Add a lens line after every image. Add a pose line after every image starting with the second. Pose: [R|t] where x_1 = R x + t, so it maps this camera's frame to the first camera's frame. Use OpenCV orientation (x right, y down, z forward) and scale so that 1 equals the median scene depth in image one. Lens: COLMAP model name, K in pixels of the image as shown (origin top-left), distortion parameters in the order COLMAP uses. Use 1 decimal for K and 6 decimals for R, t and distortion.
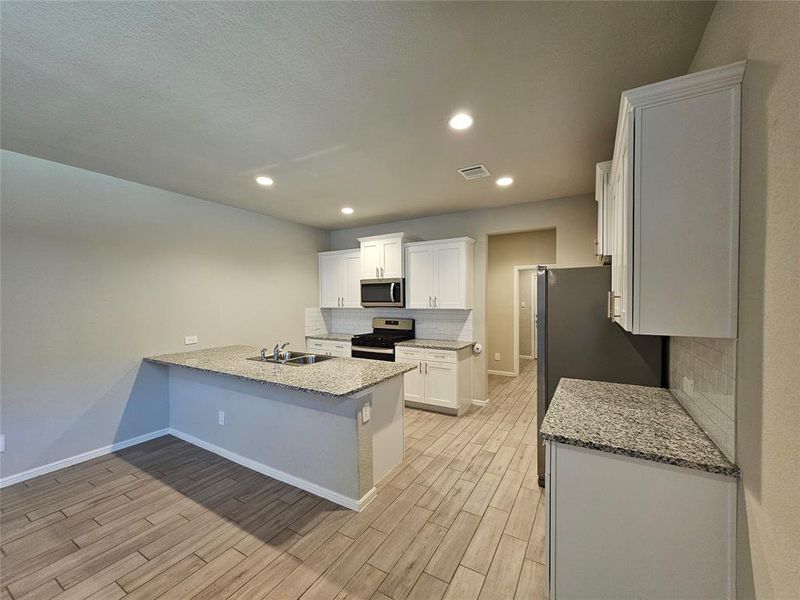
lens RADIAL K [[326.0, 0, 397.7], [0, 326.0, 303.5], [0, 0, 1]] dist [0.003223, 0.000640]
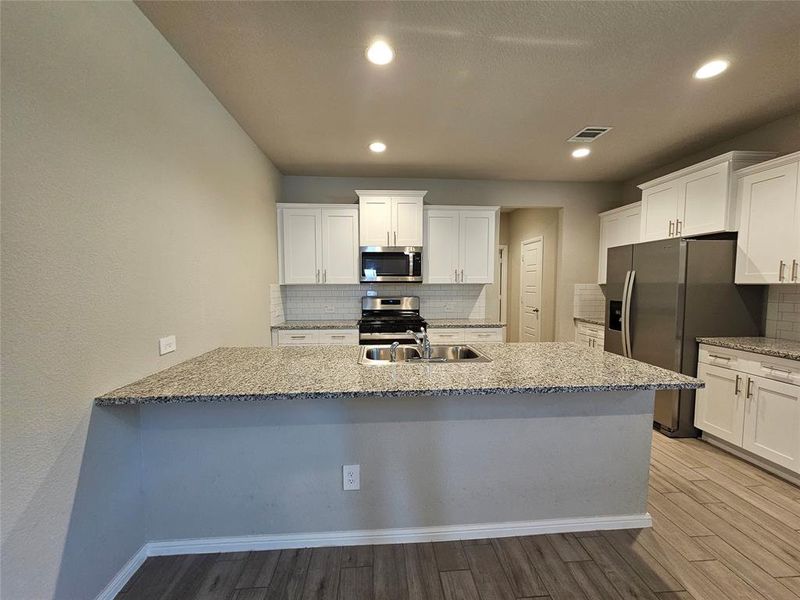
lens RADIAL K [[326.0, 0, 399.0], [0, 326.0, 303.4], [0, 0, 1]] dist [0.003223, 0.000640]
pose [[0.818129, -0.030962, 0.574200, -0.536600], [0.004511, 0.998864, 0.047434, 0.026706], [-0.575017, -0.036217, 0.817340, 0.363818]]
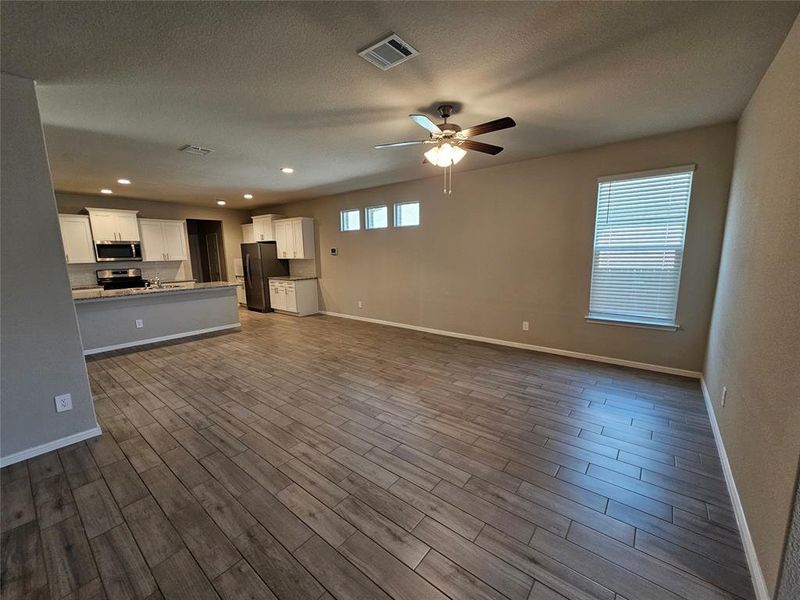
lens RADIAL K [[326.0, 0, 399.3], [0, 326.0, 304.9], [0, 0, 1]] dist [0.003223, 0.000640]
pose [[0.138284, -0.157512, 0.977787, -1.414039], [0.030672, 0.987480, 0.154735, 0.016895], [-0.989918, 0.008594, 0.141384, -0.432853]]
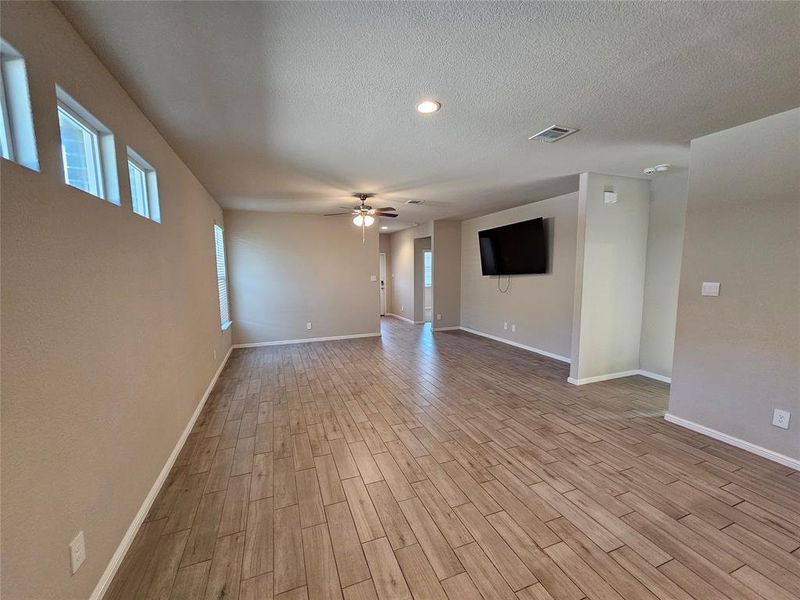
lens RADIAL K [[326.0, 0, 397.9], [0, 326.0, 303.6], [0, 0, 1]] dist [0.003223, 0.000640]
pose [[-0.617670, 0.093876, -0.780814, 0.130797], [0.000458, 0.992893, 0.119012, -0.018810], [0.786437, 0.073153, -0.613323, 0.389681]]
